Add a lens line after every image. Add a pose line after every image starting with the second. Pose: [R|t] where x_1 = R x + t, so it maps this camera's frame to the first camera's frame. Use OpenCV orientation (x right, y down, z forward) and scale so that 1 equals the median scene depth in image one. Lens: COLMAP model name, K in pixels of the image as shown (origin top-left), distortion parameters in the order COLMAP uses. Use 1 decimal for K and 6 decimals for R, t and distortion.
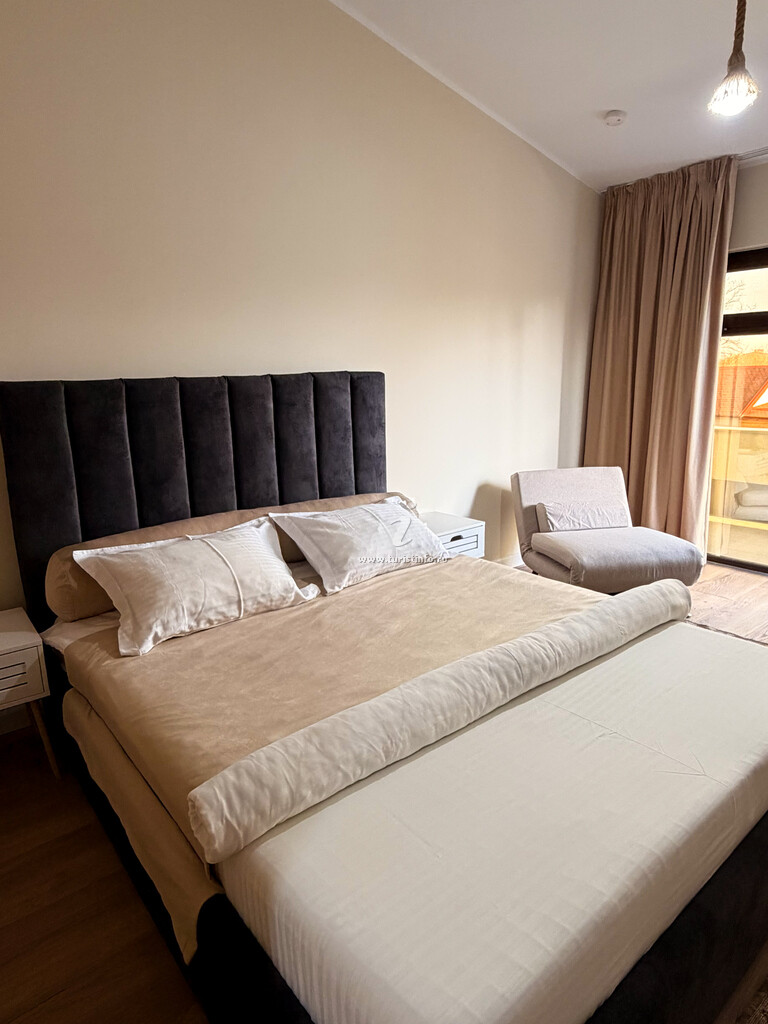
lens RADIAL K [[625.8, 0, 384.0], [0, 625.8, 512.0], [0, 0, 1]] dist [0.038071, 0.000528]
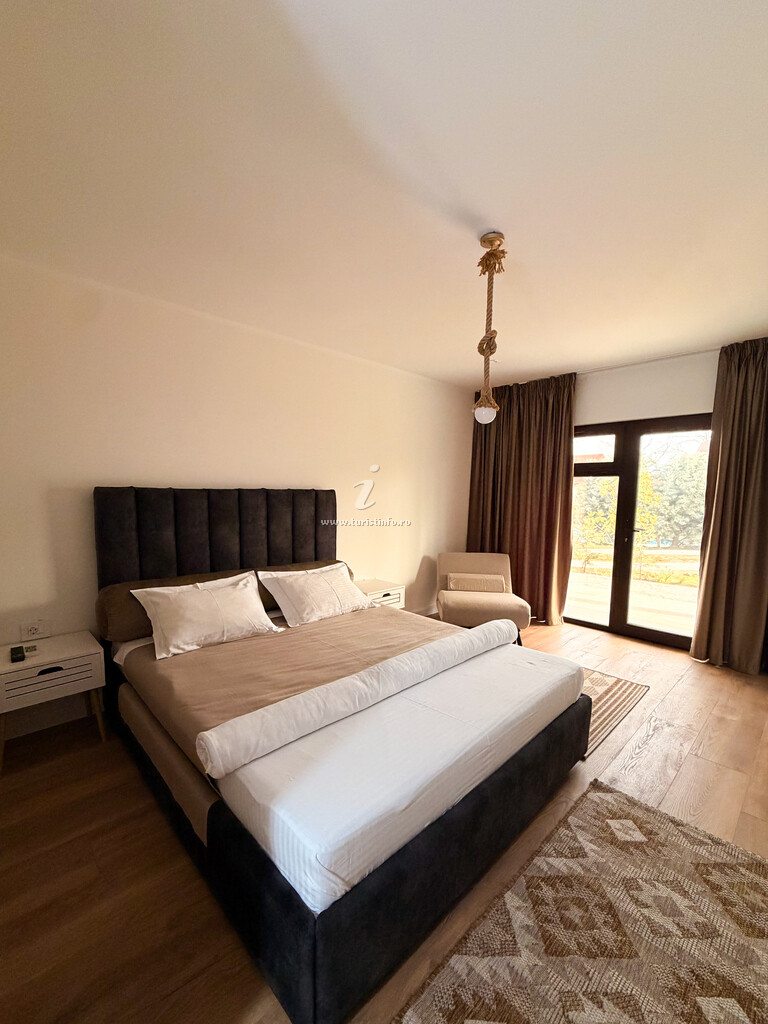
lens RADIAL K [[420.6, 0, 387.8], [0, 420.6, 530.0], [0, 0, 1]] dist [0.000666, 0.000770]
pose [[0.997524, 0.029423, 0.063876, 0.067981], [-0.021181, 0.991795, -0.126072, 0.018240], [-0.067061, 0.124407, 0.989962, -0.092360]]
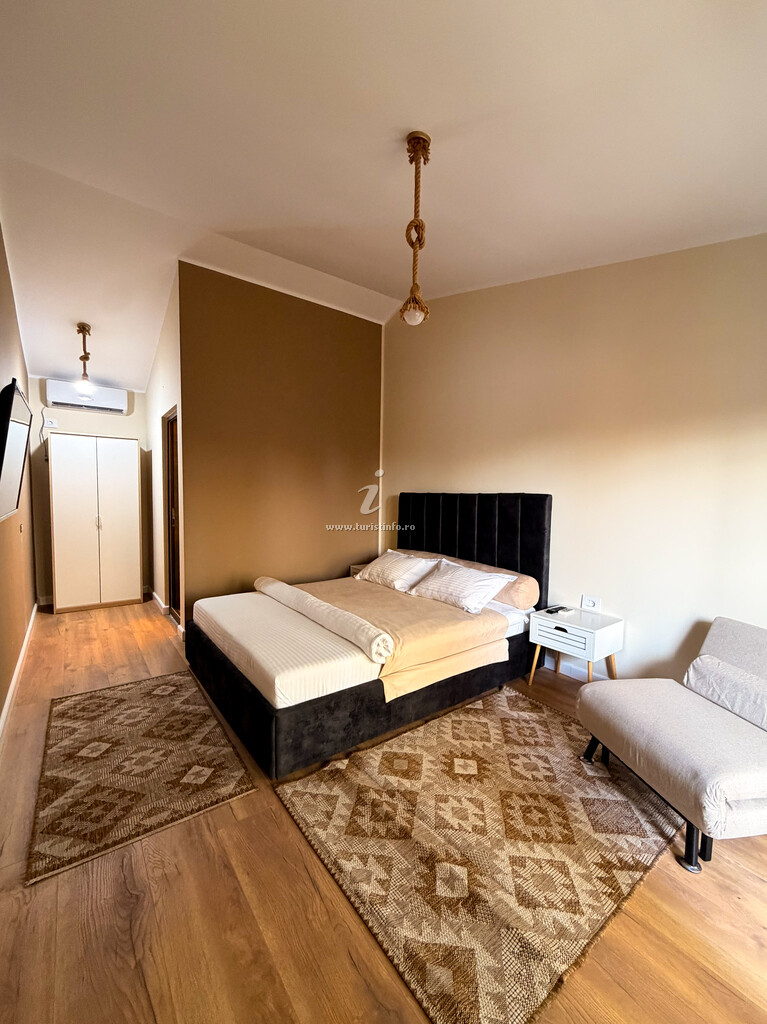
lens RADIAL K [[406.5, 0, 388.8], [0, 406.5, 517.0], [0, 0, 1]] dist [0.000776, 0.000055]
pose [[-0.054935, 0.074842, -0.995681, 1.257501], [-0.226604, 0.970233, 0.085431, -0.223730], [0.972437, 0.230318, -0.036340, 0.913105]]
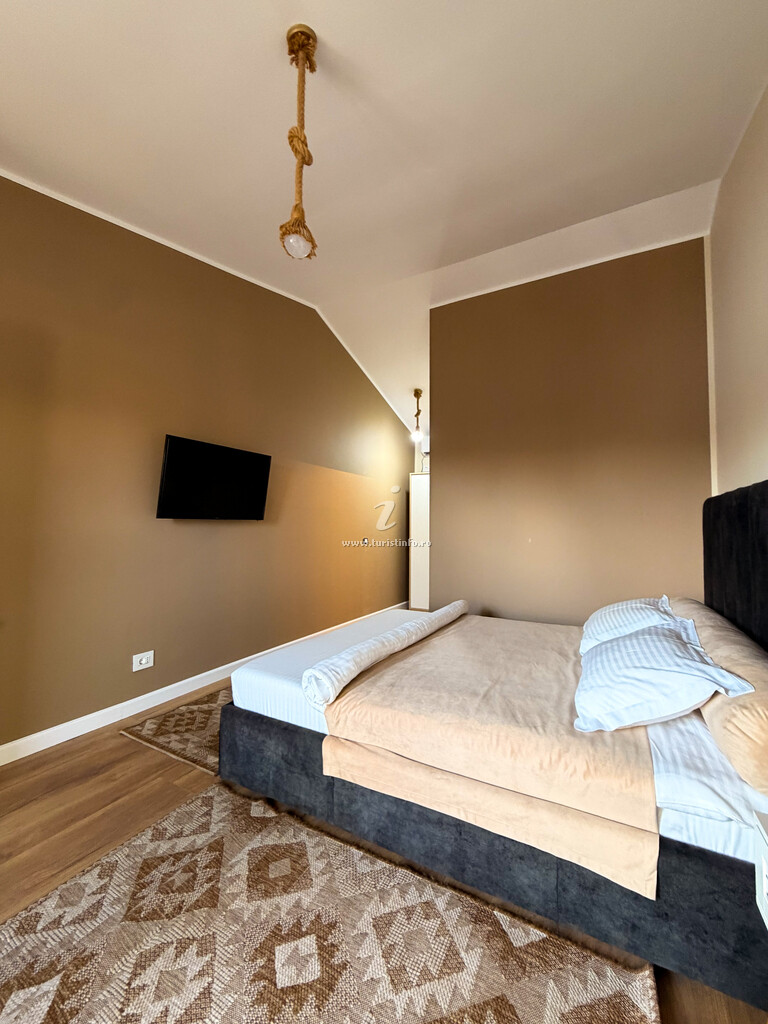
lens RADIAL K [[401.0, 0, 385.5], [0, 401.0, 508.5], [0, 0, 1]] dist [-0.000818, -0.000127]
pose [[-0.924567, -0.010376, -0.380877, 0.558480], [-0.074961, 0.985046, 0.155129, -0.255807], [0.373572, 0.171979, -0.911519, 1.489750]]
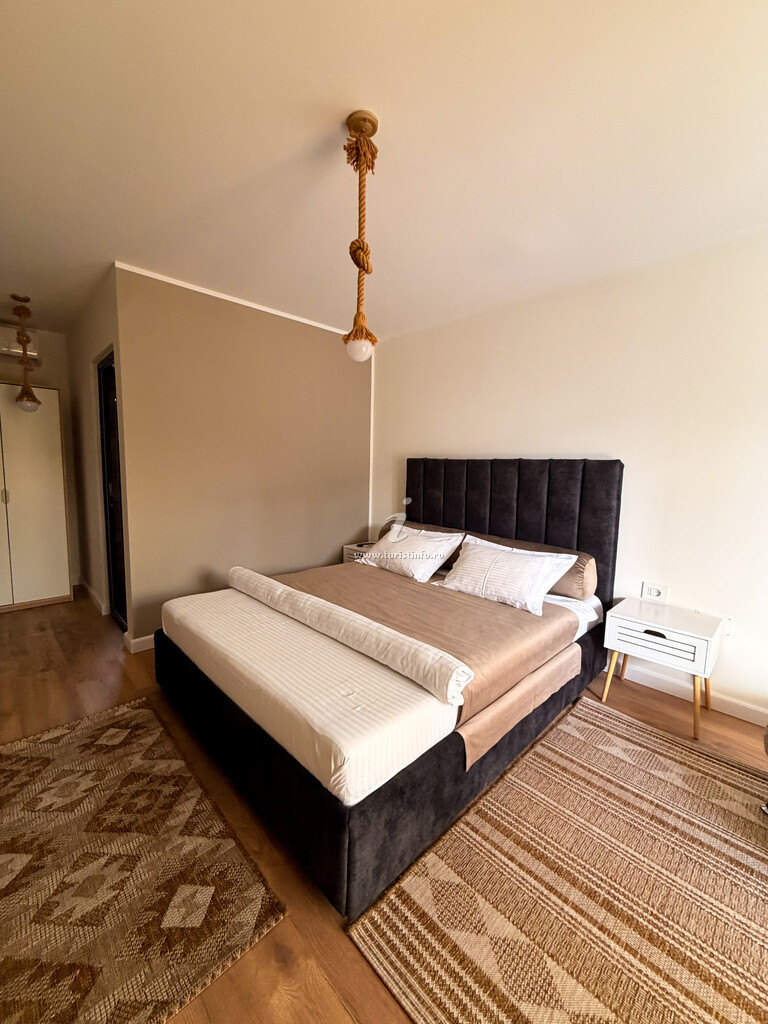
lens RADIAL K [[417.8, 0, 381.6], [0, 417.8, 506.5], [0, 0, 1]] dist [0.008346, 0.000305]
pose [[0.054097, 0.125079, -0.990671, 0.980440], [-0.238985, 0.964911, 0.108777, -0.159380], [0.969515, 0.230871, 0.082090, 0.710198]]
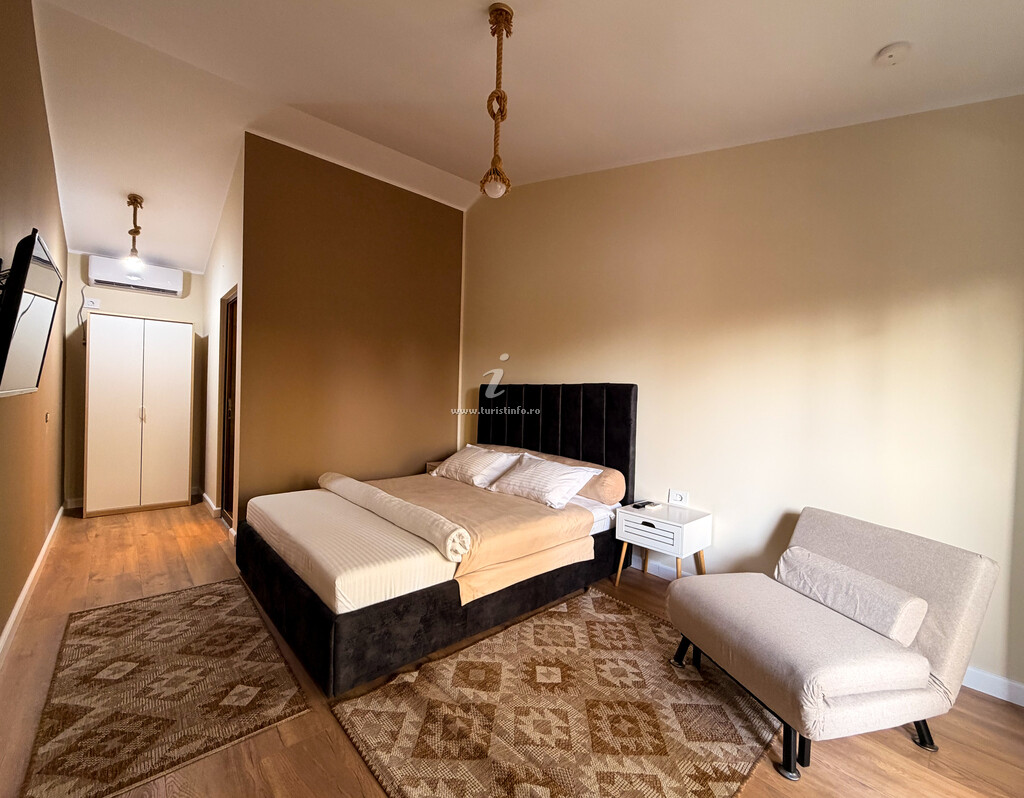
lens RADIAL K [[424.6, 0, 499.8], [0, 424.6, 397.4], [0, 0, 1]] dist [0.001396, -0.000028]
pose [[0.014730, 0.024982, -0.999579, 1.234672], [-0.238264, 0.970979, 0.020756, -0.189068], [0.971089, 0.237858, 0.020255, 0.926257]]
